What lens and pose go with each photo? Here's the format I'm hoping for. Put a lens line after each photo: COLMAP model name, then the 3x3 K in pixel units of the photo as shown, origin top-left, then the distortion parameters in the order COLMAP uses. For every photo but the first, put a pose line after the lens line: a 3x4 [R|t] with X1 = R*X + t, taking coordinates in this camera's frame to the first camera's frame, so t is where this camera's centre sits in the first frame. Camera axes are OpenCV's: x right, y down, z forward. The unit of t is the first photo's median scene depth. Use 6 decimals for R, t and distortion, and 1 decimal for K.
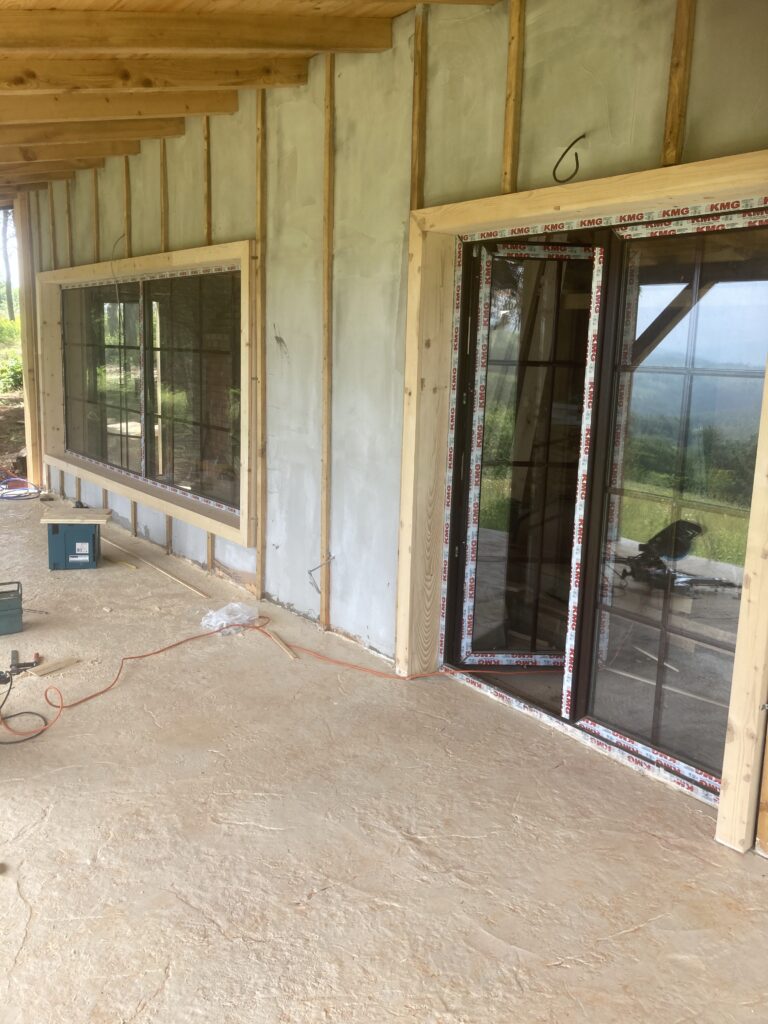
lens RADIAL K [[818.9, 0, 384.0], [0, 818.9, 512.0], [0, 0, 1]] dist [0.071474, -0.111135]
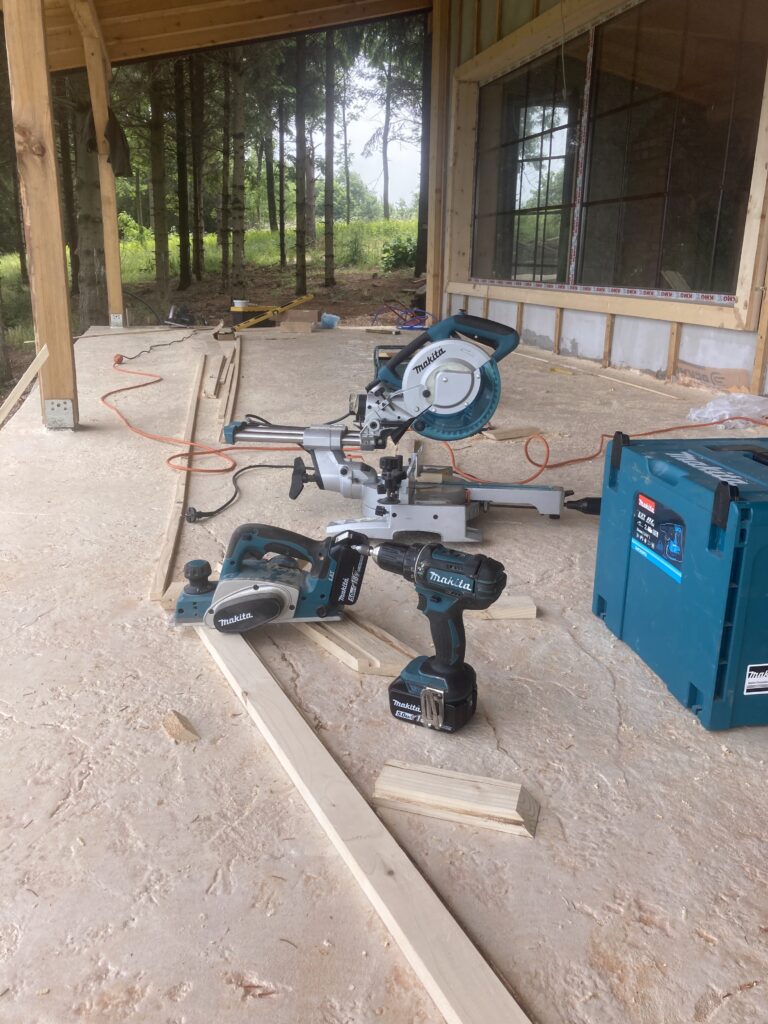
lens RADIAL K [[818.9, 0, 384.0], [0, 818.9, 512.0], [0, 0, 1]] dist [0.071474, -0.111135]
pose [[0.919307, 0.086555, -0.383905, -0.146200], [-0.053217, 0.993895, 0.096650, 0.131681], [0.389926, -0.068421, 0.918301, 0.173388]]
